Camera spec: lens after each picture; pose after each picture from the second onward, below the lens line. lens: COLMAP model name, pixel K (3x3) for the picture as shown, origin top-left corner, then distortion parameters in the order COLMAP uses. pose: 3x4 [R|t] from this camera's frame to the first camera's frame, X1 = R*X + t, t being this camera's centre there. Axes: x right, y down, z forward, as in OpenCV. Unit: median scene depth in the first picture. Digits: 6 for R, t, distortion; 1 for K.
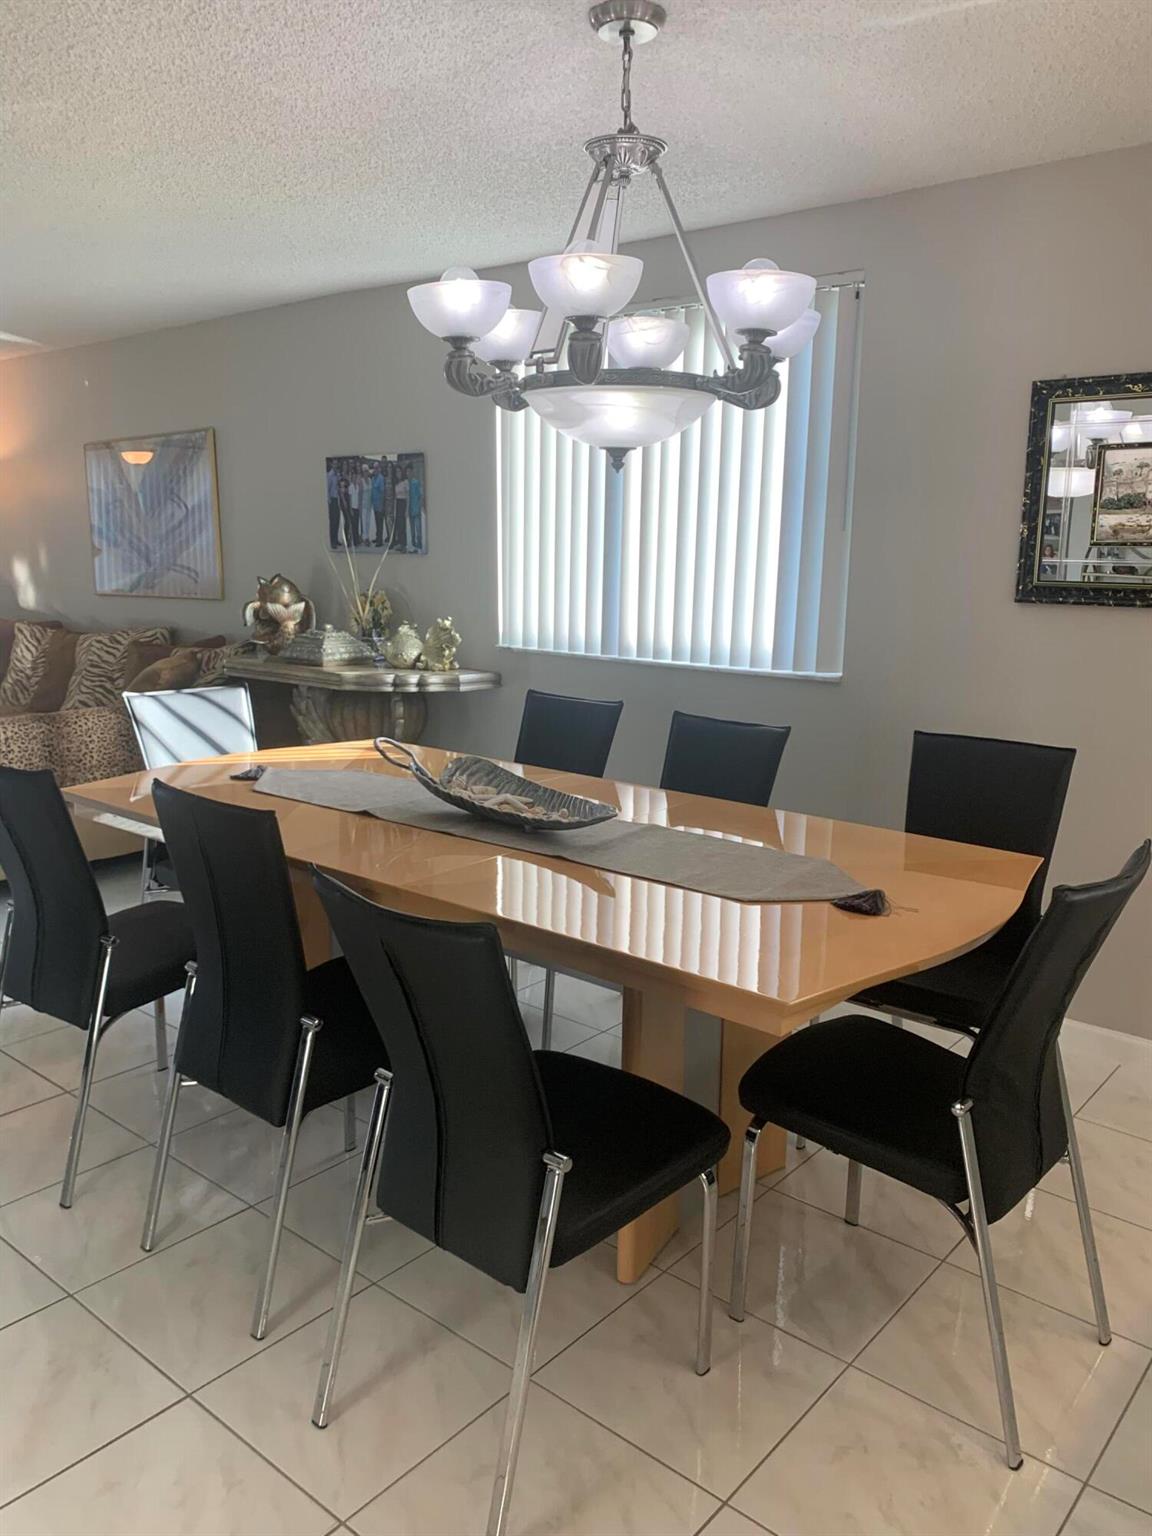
lens RADIAL K [[1181.9, 0, 581.5], [0, 1181.9, 761.2], [0, 0, 1]] dist [0.010973, -0.008046]
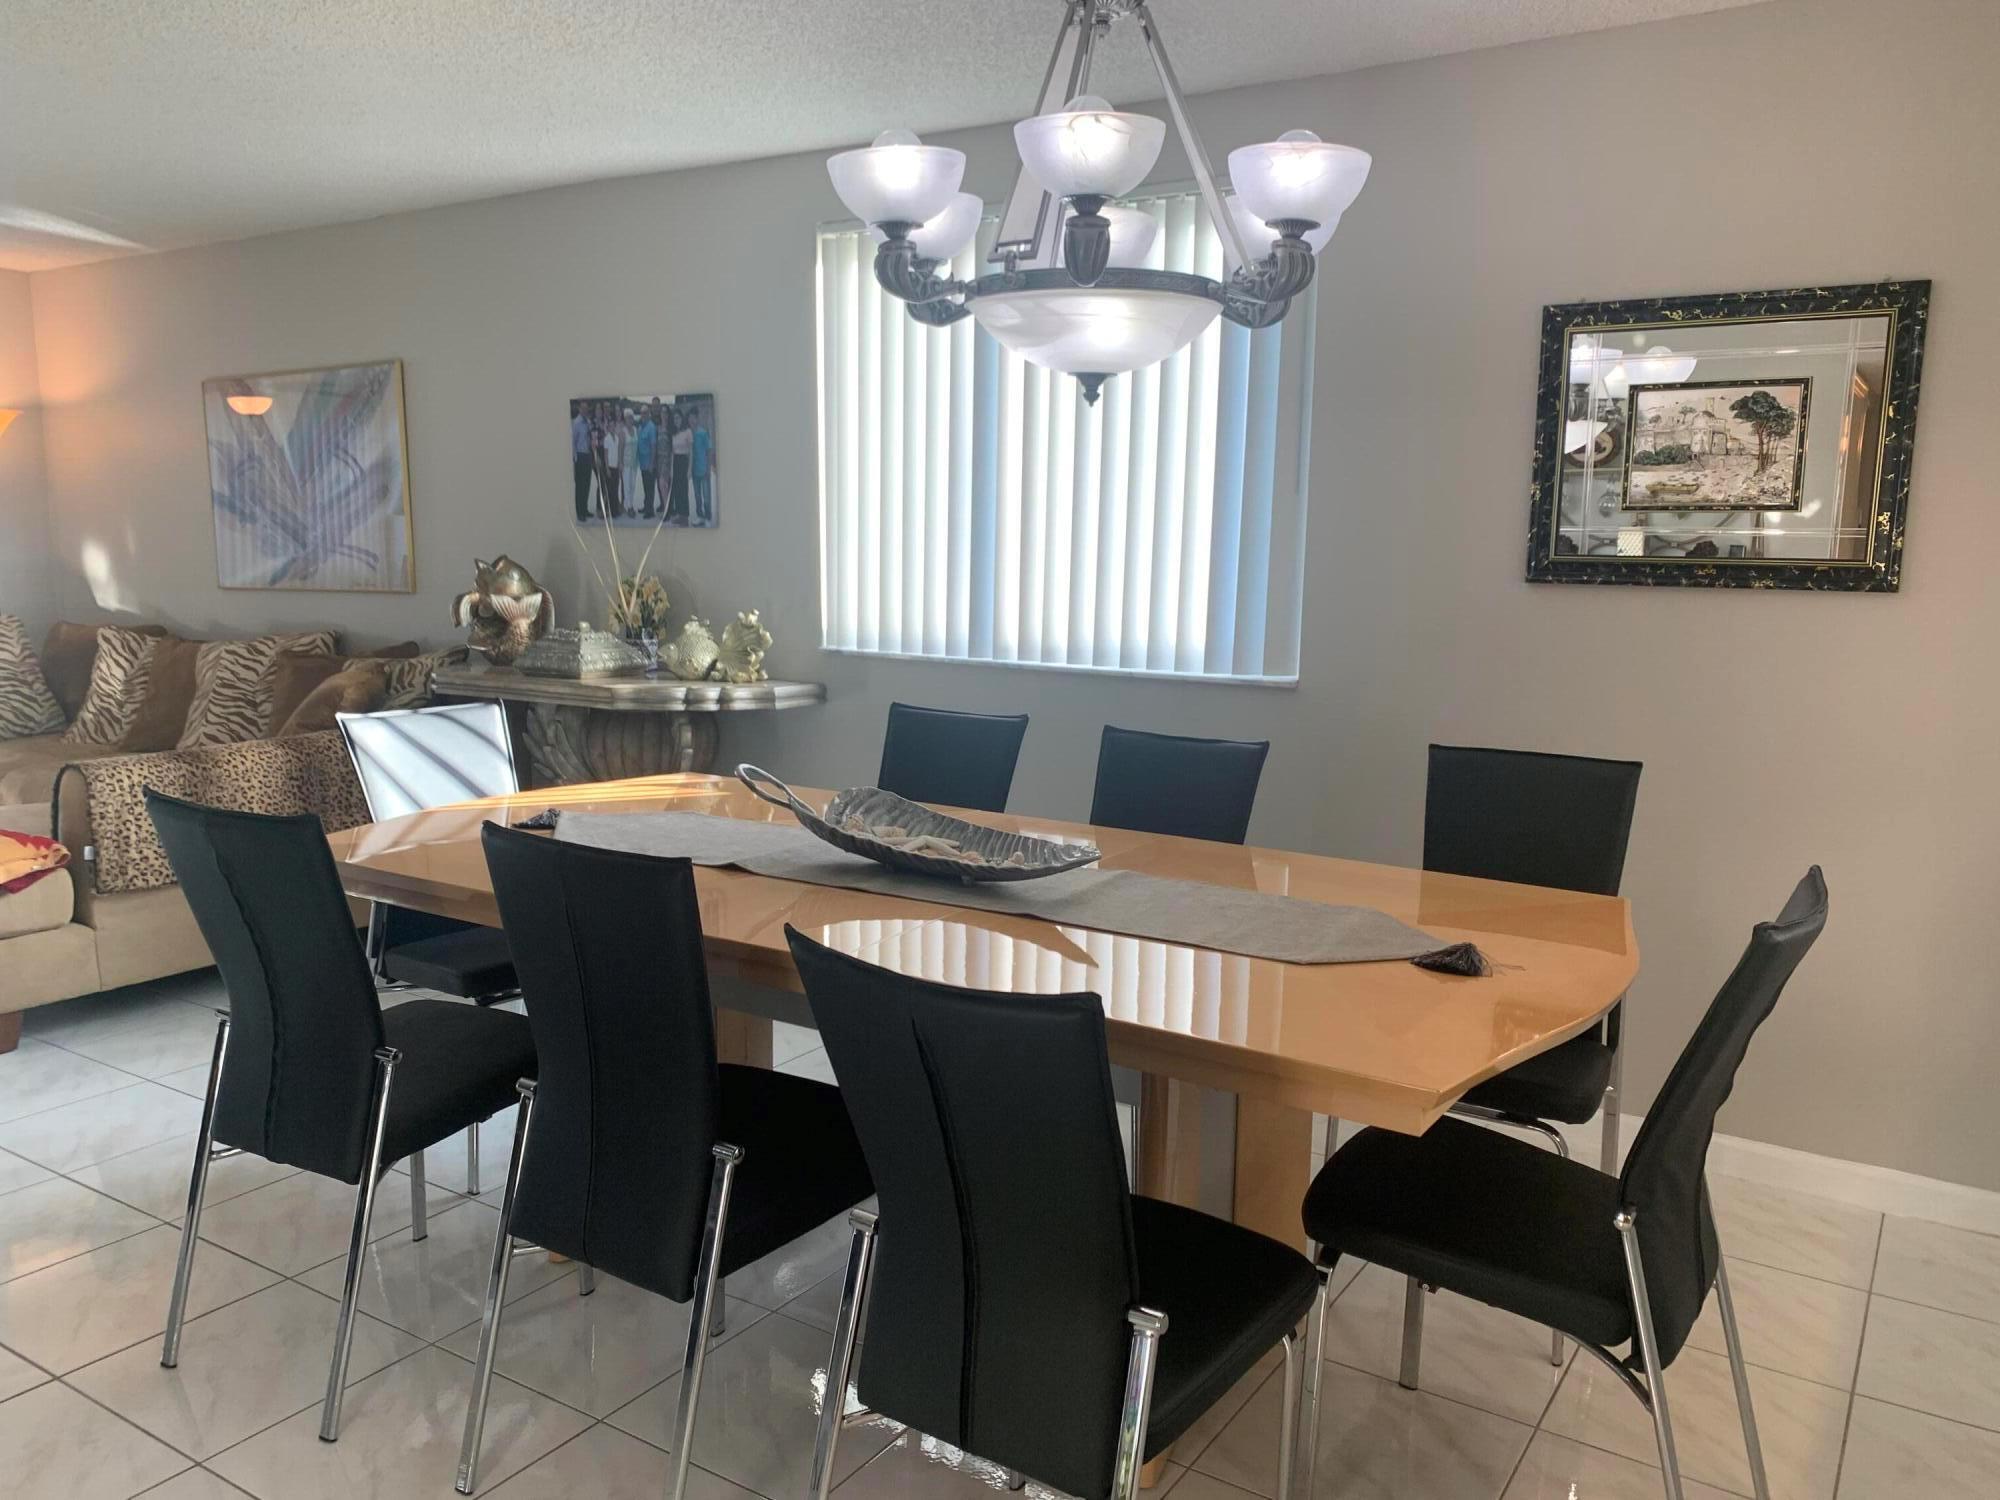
lens RADIAL K [[1538.9, 0, 999.8], [0, 1538.9, 757.0], [0, 0, 1]] dist [0.010973, -0.008046]
pose [[0.992244, -0.017778, 0.123029, -0.119227], [0.022107, 0.999180, -0.033911, 0.010458], [-0.122325, 0.036367, 0.991824, 0.026545]]
